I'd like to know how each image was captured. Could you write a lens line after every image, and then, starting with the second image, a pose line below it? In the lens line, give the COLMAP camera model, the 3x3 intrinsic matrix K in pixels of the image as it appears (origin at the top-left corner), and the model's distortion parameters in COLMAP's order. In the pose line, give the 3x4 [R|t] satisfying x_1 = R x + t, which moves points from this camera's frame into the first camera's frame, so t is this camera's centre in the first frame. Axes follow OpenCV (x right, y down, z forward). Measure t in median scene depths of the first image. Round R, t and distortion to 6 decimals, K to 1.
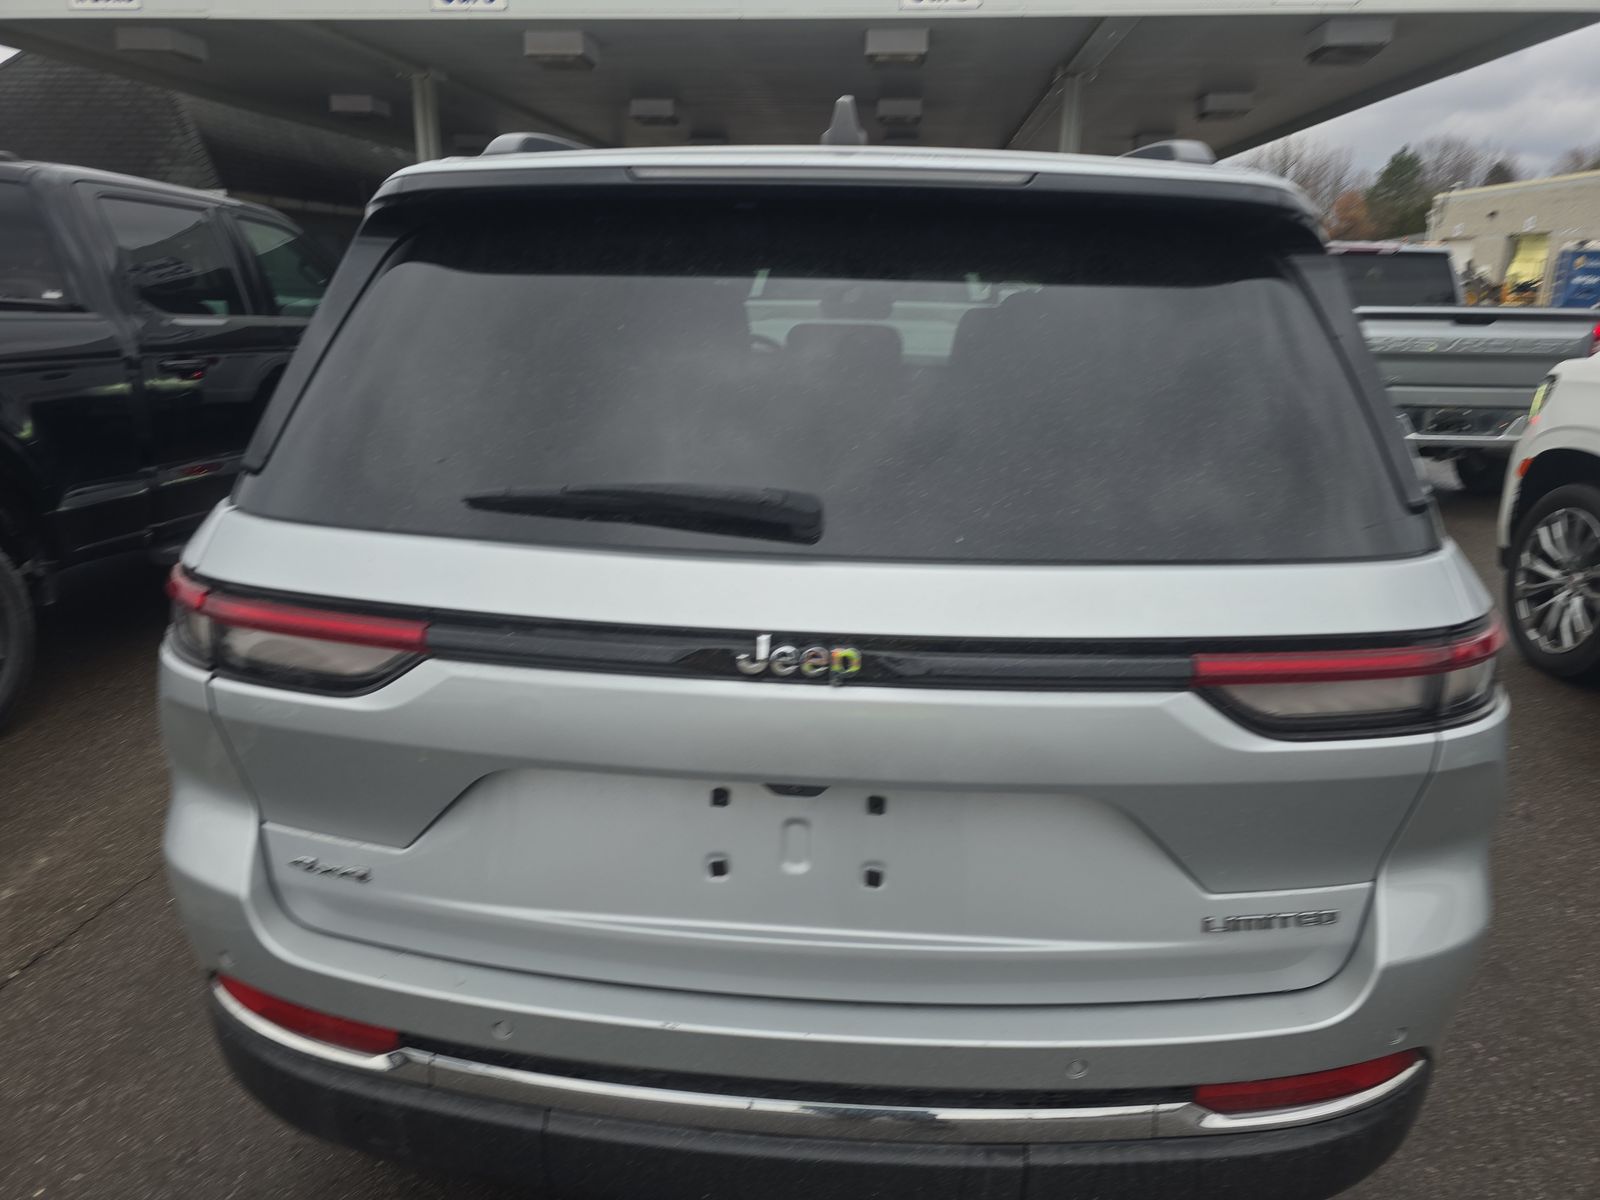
lens RADIAL K [[1083.6, 0, 800.0], [0, 1083.6, 600.0], [0, 0, 1]] dist [0.056567, -0.050439]
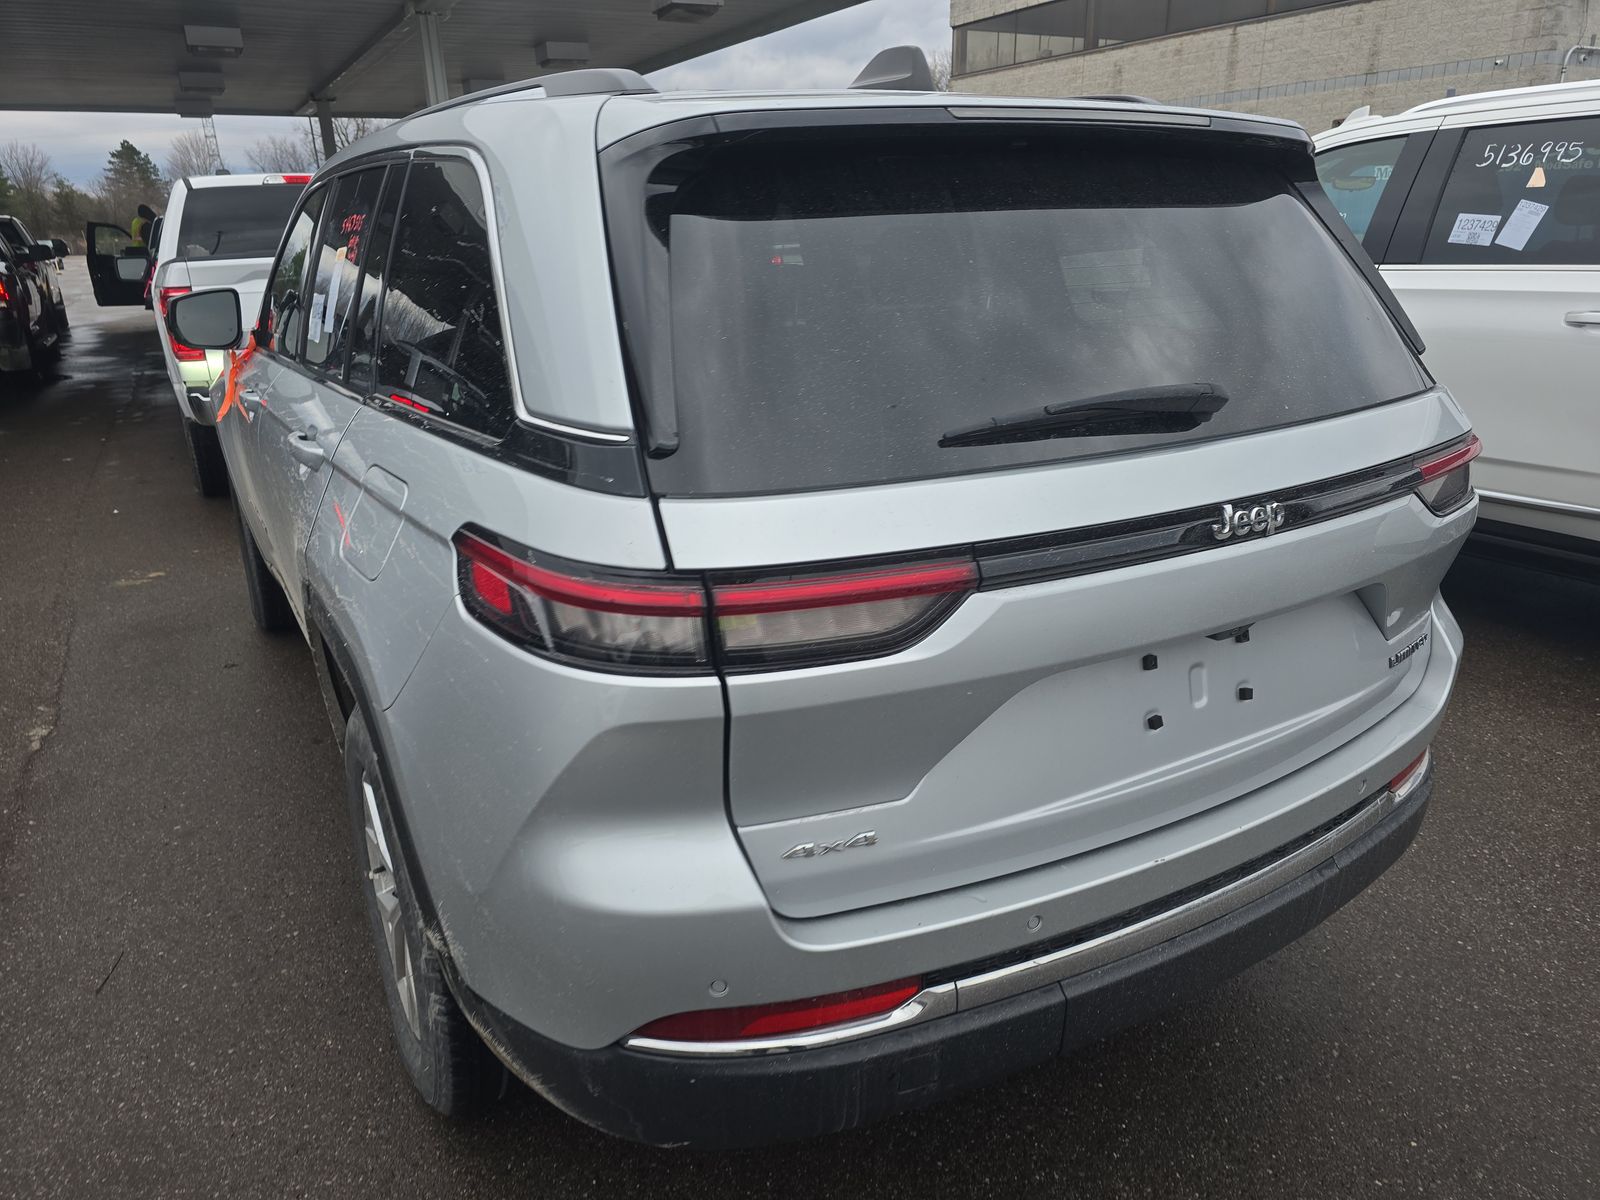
lens RADIAL K [[1132.6, 0, 797.1], [0, 1132.6, 629.3], [0, 0, 1]] dist [0.010966, -0.001381]
pose [[0.811778, -0.228381, 0.537455, -1.002715], [0.202065, 0.973354, 0.108406, -0.058296], [-0.547892, 0.020600, 0.836295, 0.189311]]
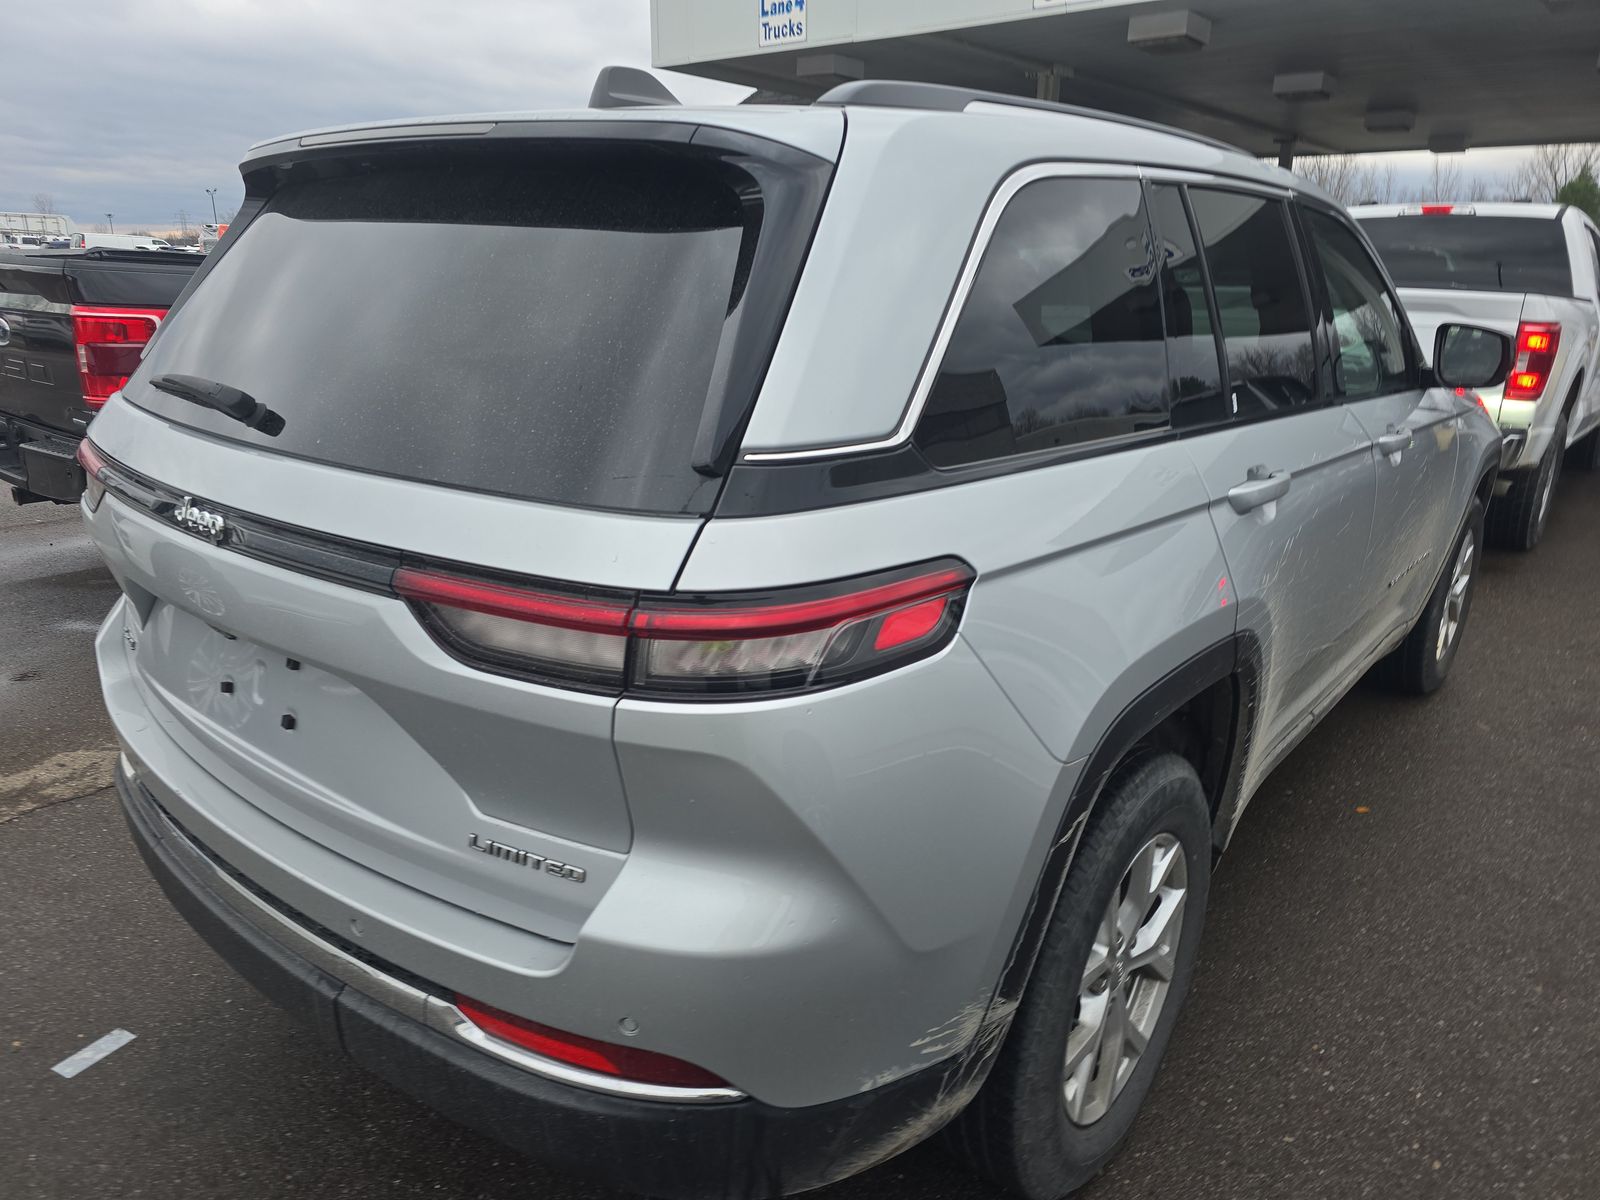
lens RADIAL K [[1083.6, 0, 800.0], [0, 1083.6, 600.0], [0, 0, 1]] dist [0.056567, -0.050439]
pose [[0.813275, 0.174744, -0.555022, 1.144070], [-0.173179, 0.983307, 0.055827, -0.040987], [0.555512, 0.050715, 0.829960, 0.295187]]
